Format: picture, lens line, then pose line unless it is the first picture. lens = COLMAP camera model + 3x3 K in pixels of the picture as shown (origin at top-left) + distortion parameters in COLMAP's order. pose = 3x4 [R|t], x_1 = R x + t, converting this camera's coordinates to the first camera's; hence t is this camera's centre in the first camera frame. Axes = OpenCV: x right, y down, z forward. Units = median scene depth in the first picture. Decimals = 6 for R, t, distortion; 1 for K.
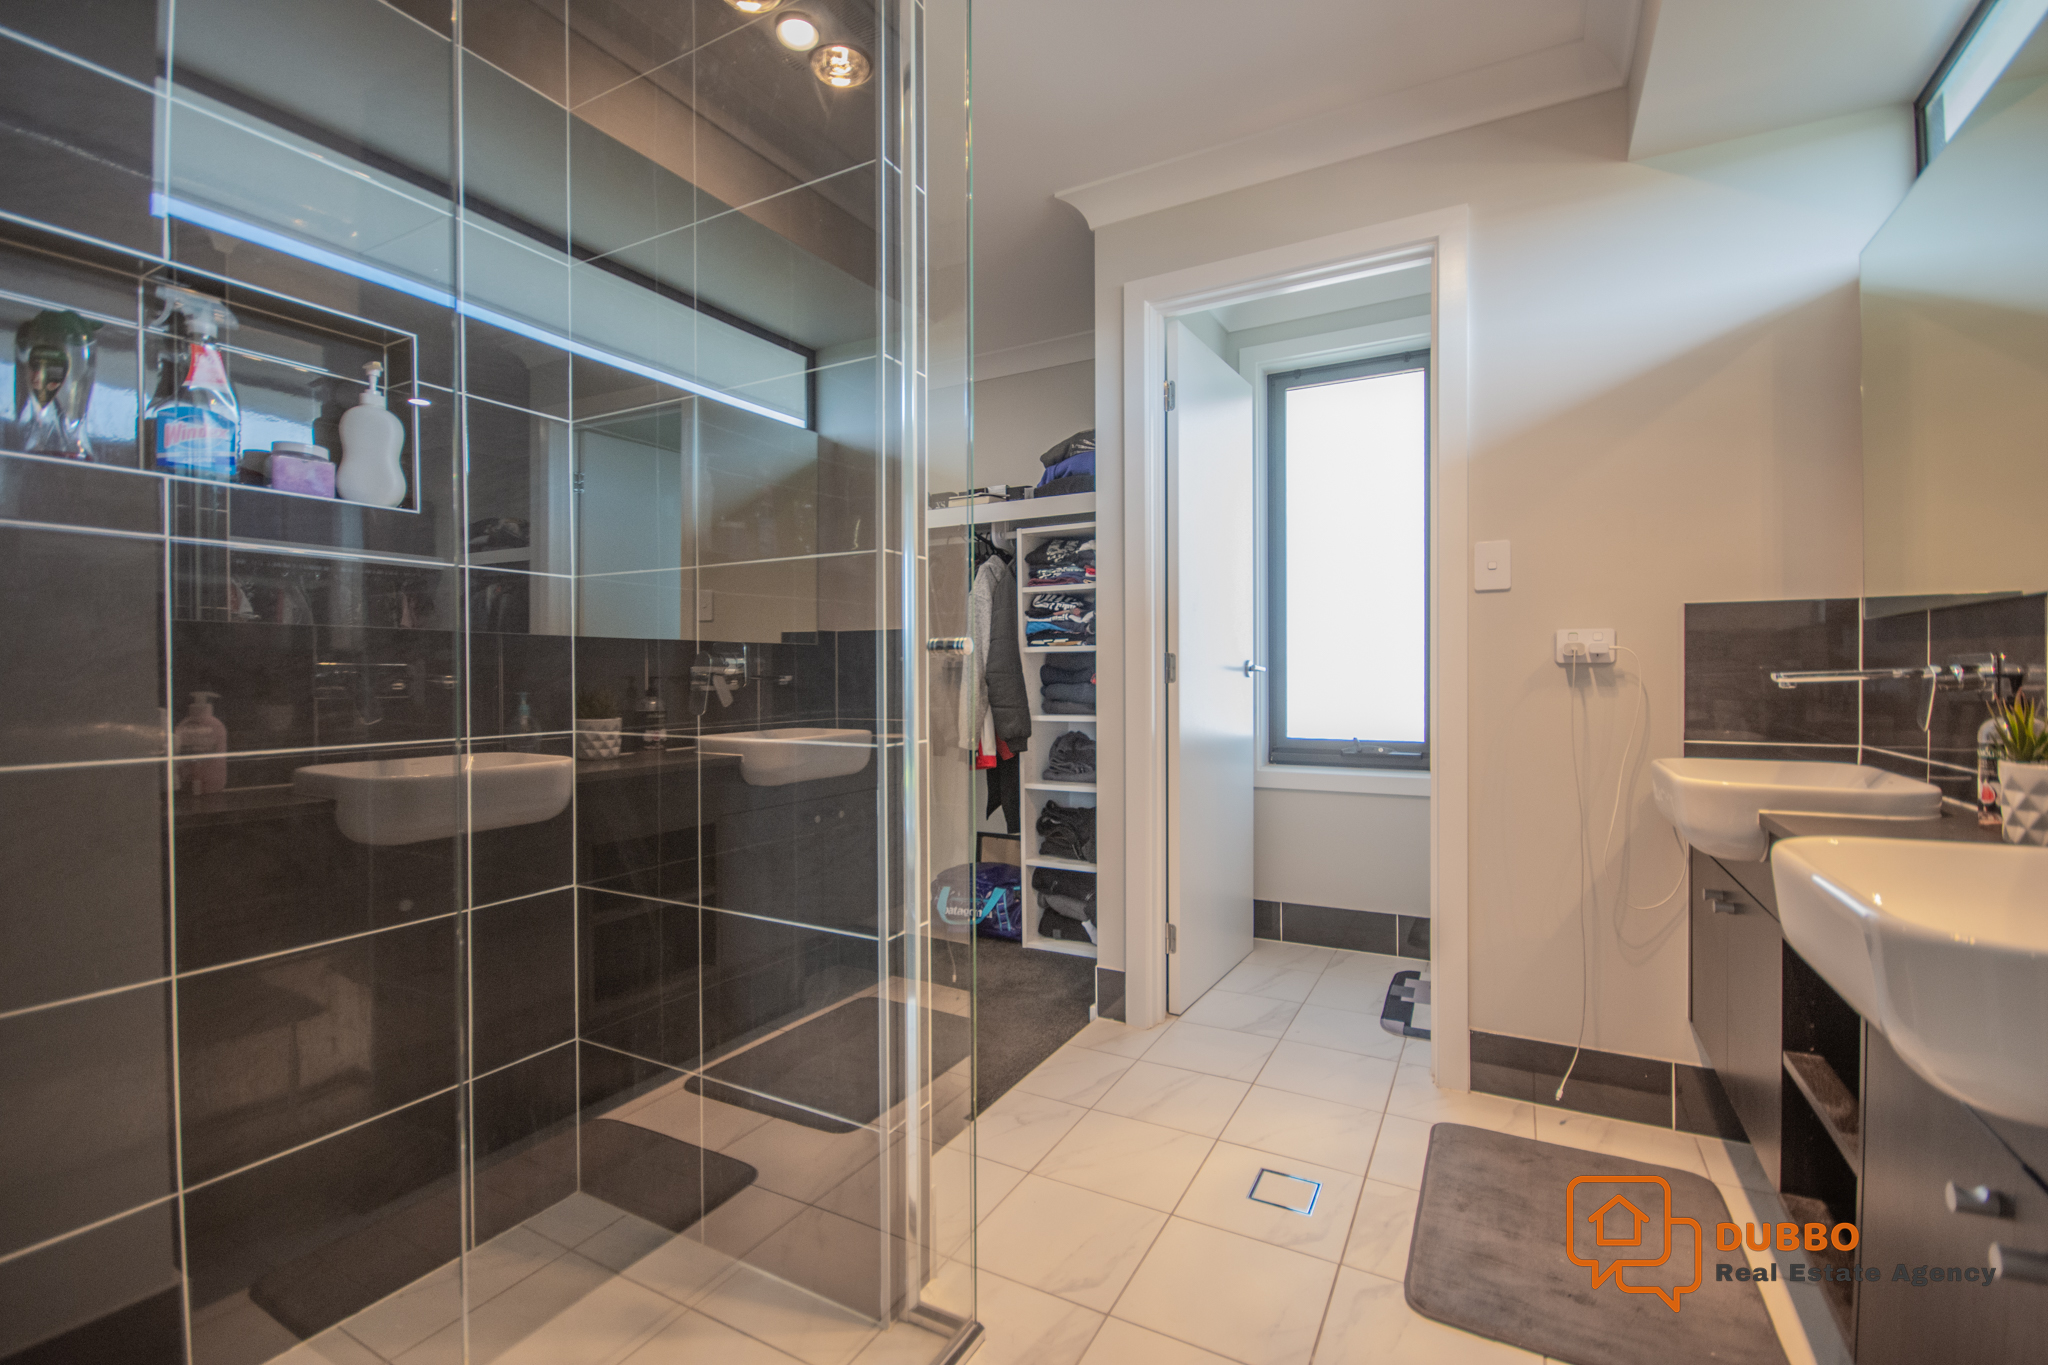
lens RADIAL K [[907.5, 0, 1026.1], [0, 907.5, 679.4], [0, 0, 1]] dist [0.000087, 0.000178]
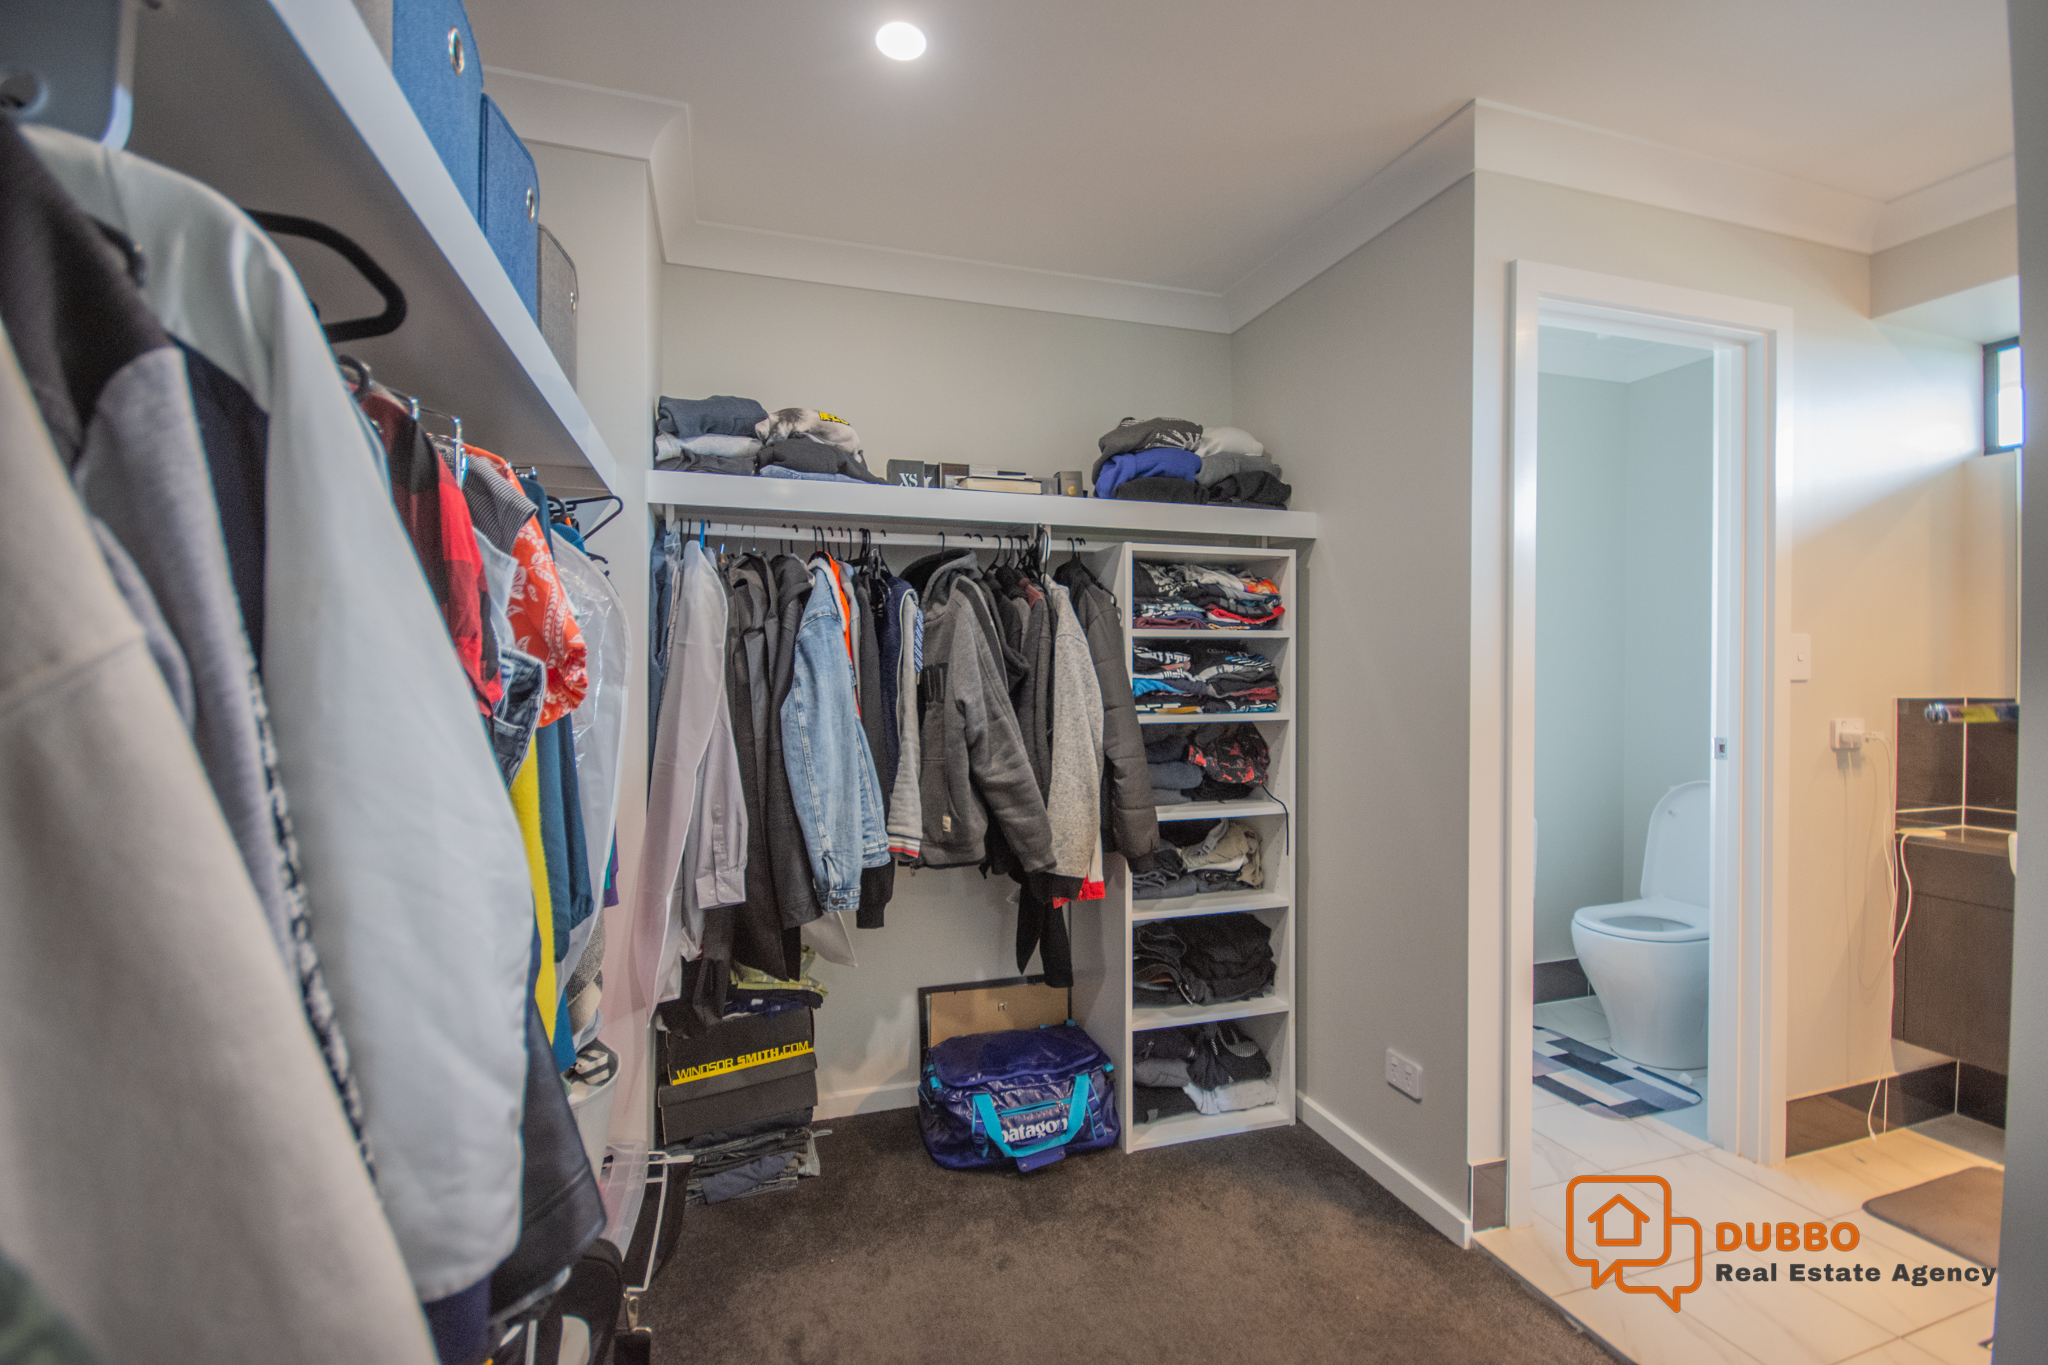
lens RADIAL K [[907.5, 0, 1020.8], [0, 907.5, 678.1], [0, 0, 1]] dist [0.000087, 0.000178]
pose [[0.687756, -0.002415, 0.725938, -0.563219], [-0.000188, 0.999994, 0.003504, -0.066978], [-0.725942, -0.002546, 0.687751, 0.594073]]
